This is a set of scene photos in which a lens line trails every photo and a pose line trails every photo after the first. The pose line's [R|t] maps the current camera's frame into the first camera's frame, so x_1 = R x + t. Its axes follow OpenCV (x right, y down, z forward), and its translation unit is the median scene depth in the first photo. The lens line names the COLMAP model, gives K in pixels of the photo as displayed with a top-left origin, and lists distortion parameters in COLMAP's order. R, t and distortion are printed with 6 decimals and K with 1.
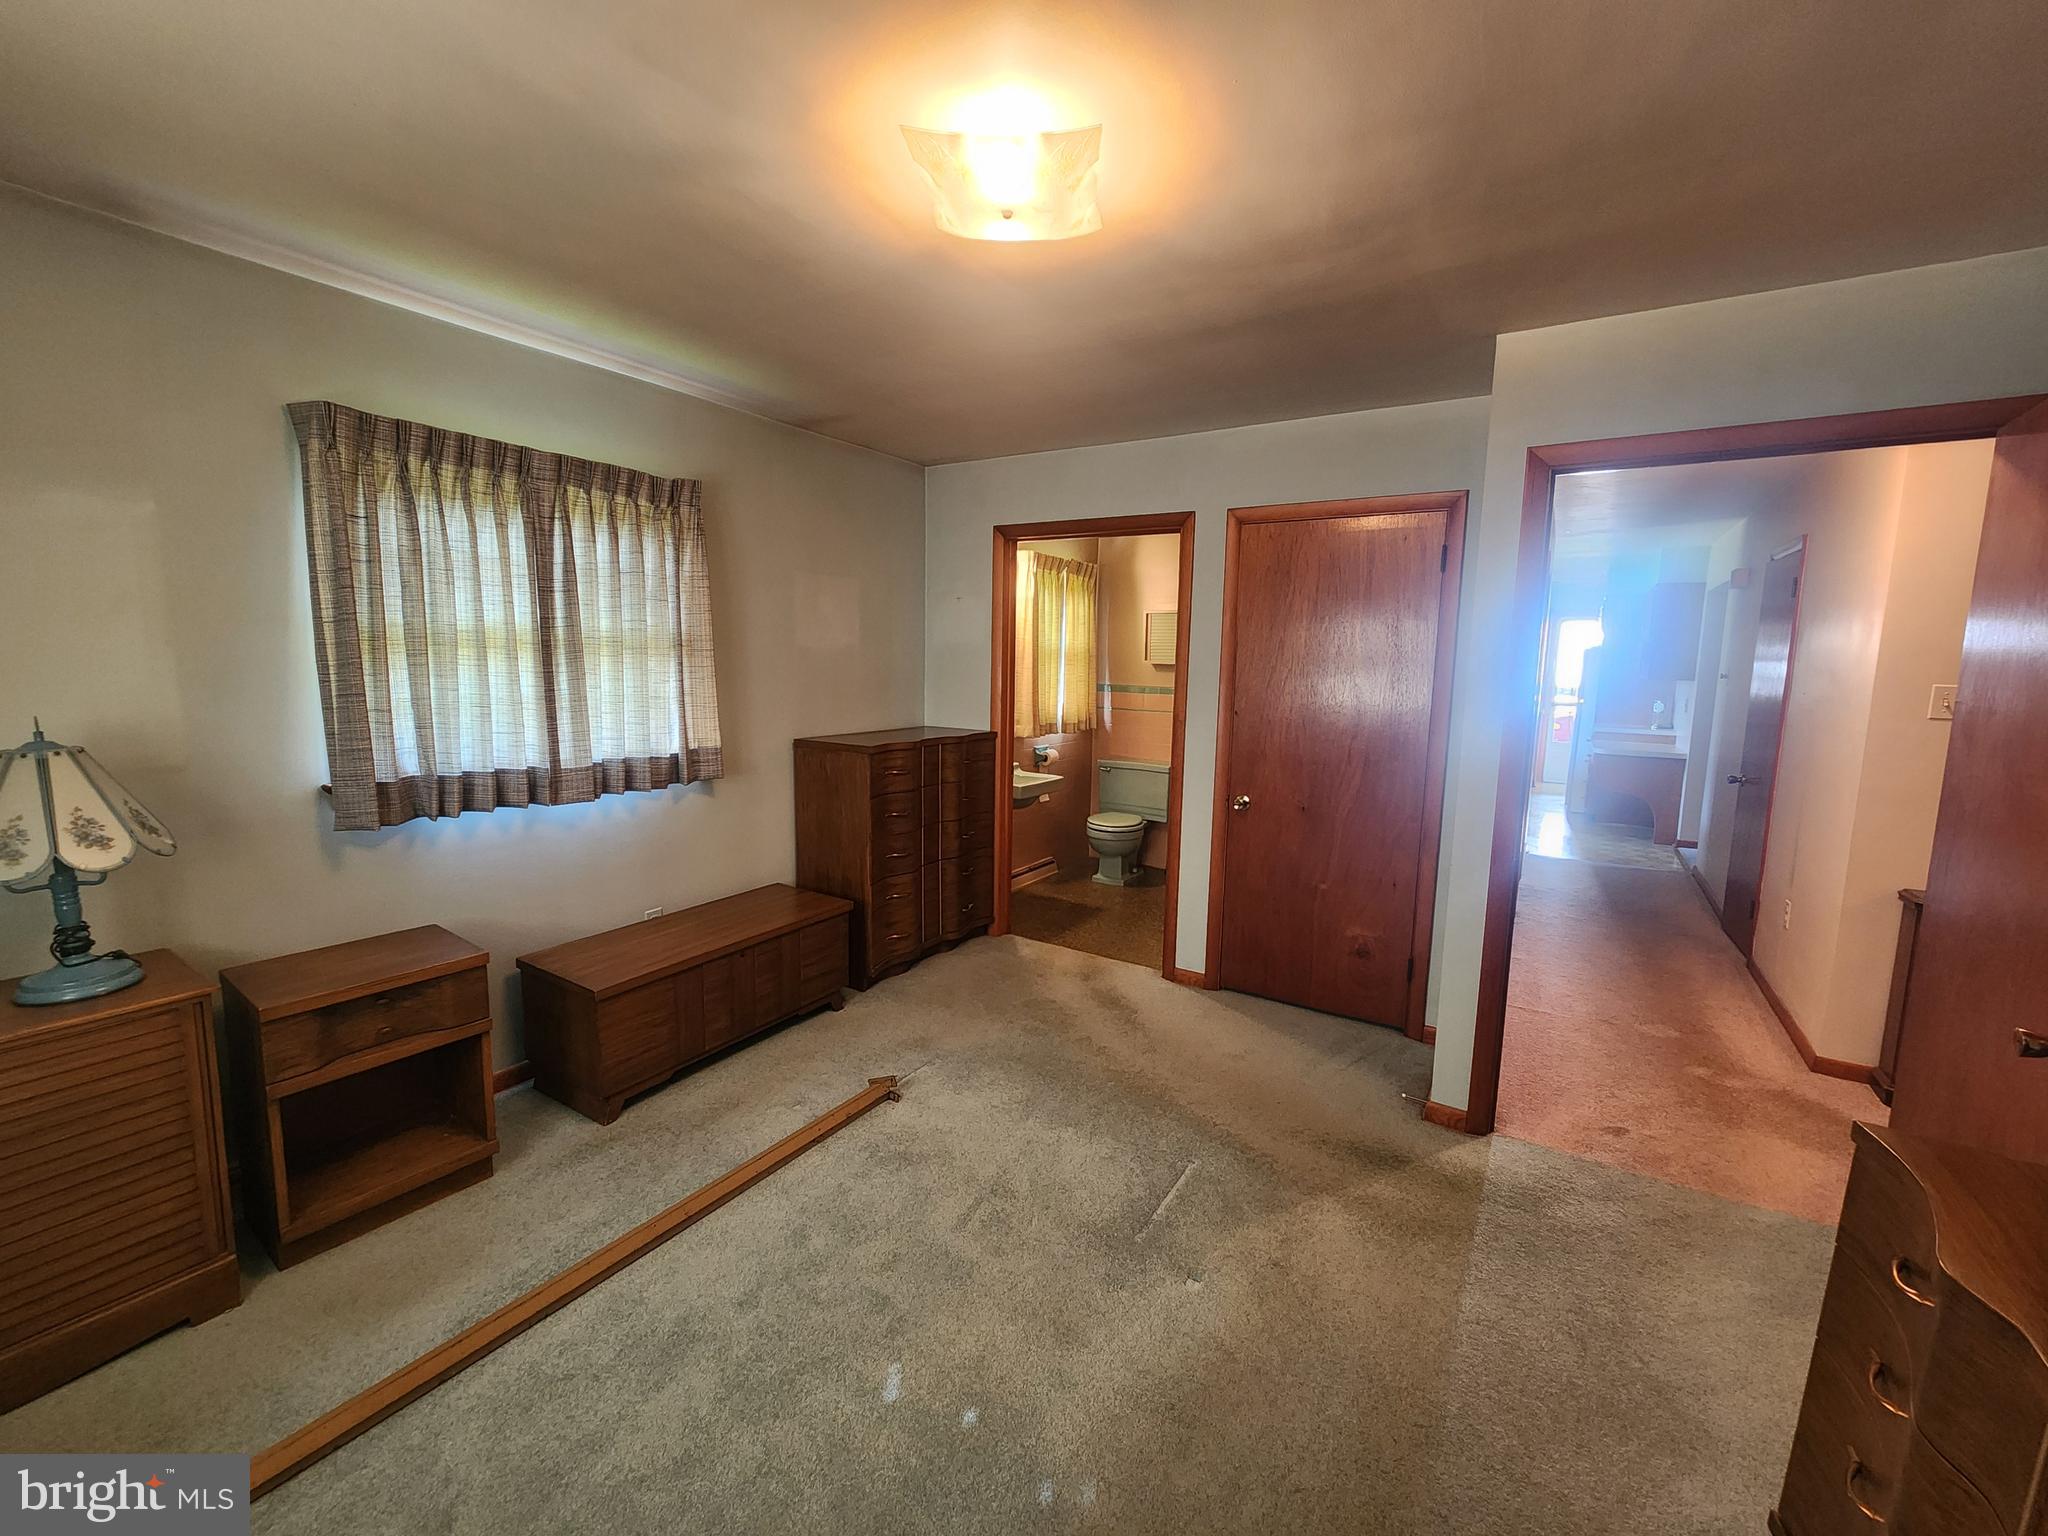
lens RADIAL K [[840.5, 0, 1026.7], [0, 840.5, 755.8], [0, 0, 1]] dist [-0.000962, -0.000225]
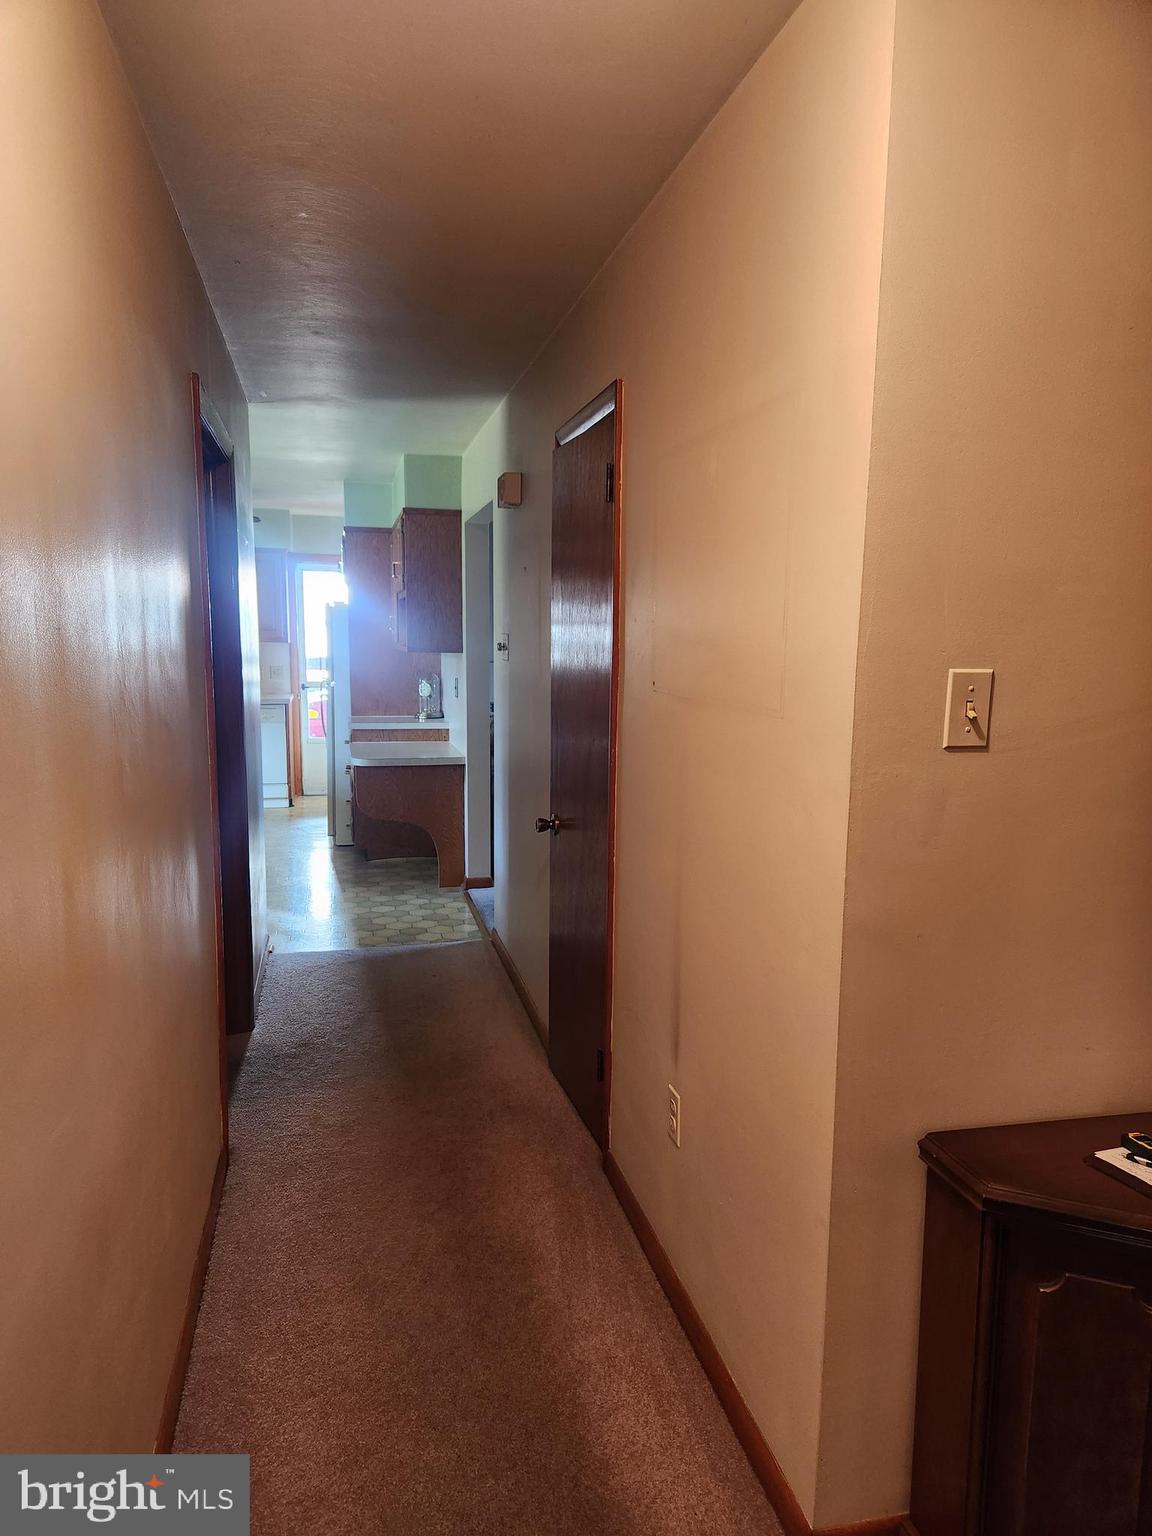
lens RADIAL K [[1039.9, 0, 576.0], [0, 1039.9, 768.0], [0, 0, 1]] dist [0.077485, -0.055381]
pose [[0.701598, -0.107264, 0.704453, 0.164170], [0.092683, 0.993944, 0.059037, -0.024786], [-0.706520, 0.023870, 0.707291, 0.220588]]
